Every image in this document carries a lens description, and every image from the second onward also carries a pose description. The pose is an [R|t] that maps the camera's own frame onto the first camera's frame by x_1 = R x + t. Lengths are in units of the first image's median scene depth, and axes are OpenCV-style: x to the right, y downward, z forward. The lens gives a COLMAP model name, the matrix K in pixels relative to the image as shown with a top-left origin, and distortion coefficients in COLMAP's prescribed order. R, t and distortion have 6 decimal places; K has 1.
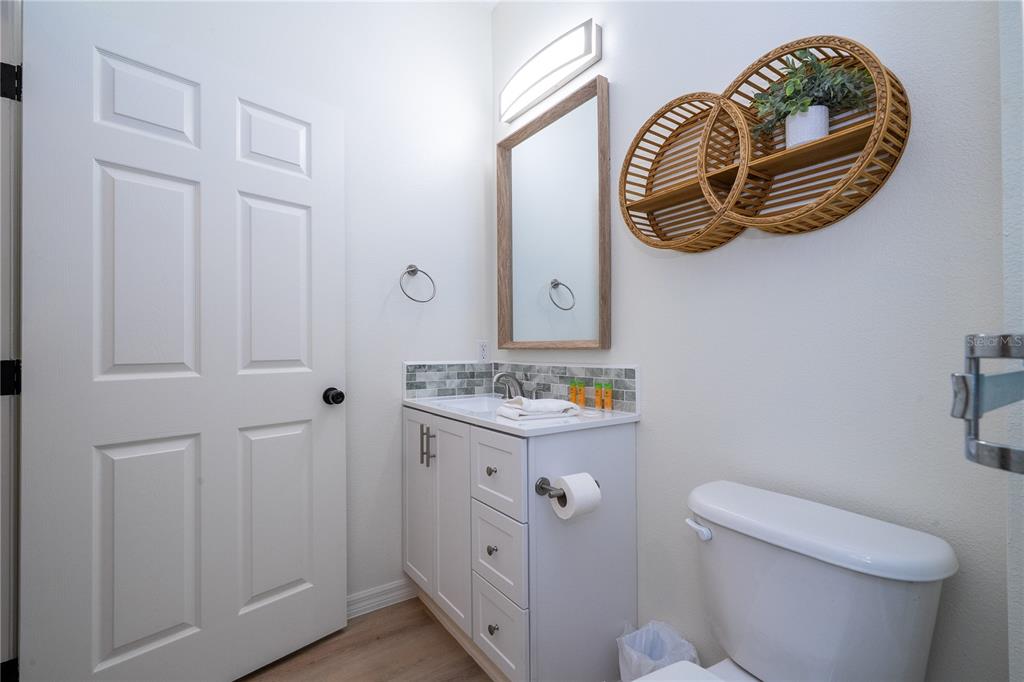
lens RADIAL K [[464.0, 0, 510.9], [0, 464.0, 338.0], [0, 0, 1]] dist [-0.002949, 0.002877]
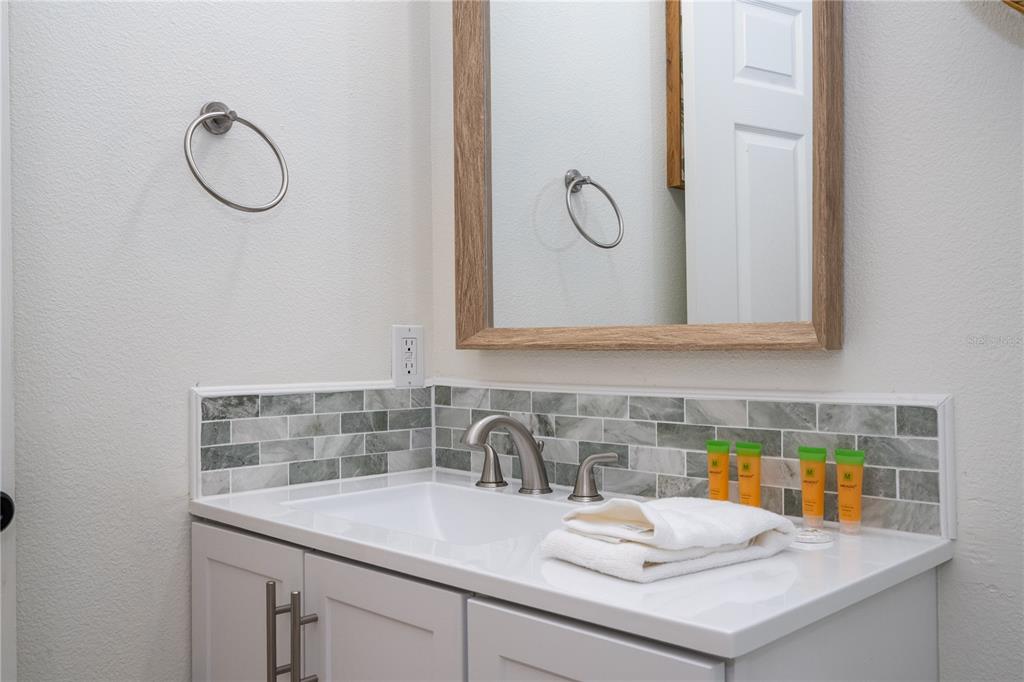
lens RADIAL K [[939.5, 0, 510.6], [0, 939.5, 337.5], [0, 0, 1]] dist [0.007008, -0.002355]
pose [[0.983170, -0.002042, 0.182683, -0.130616], [-0.000838, 0.999877, 0.015689, 0.003606], [-0.182693, -0.015578, 0.983047, 0.287422]]
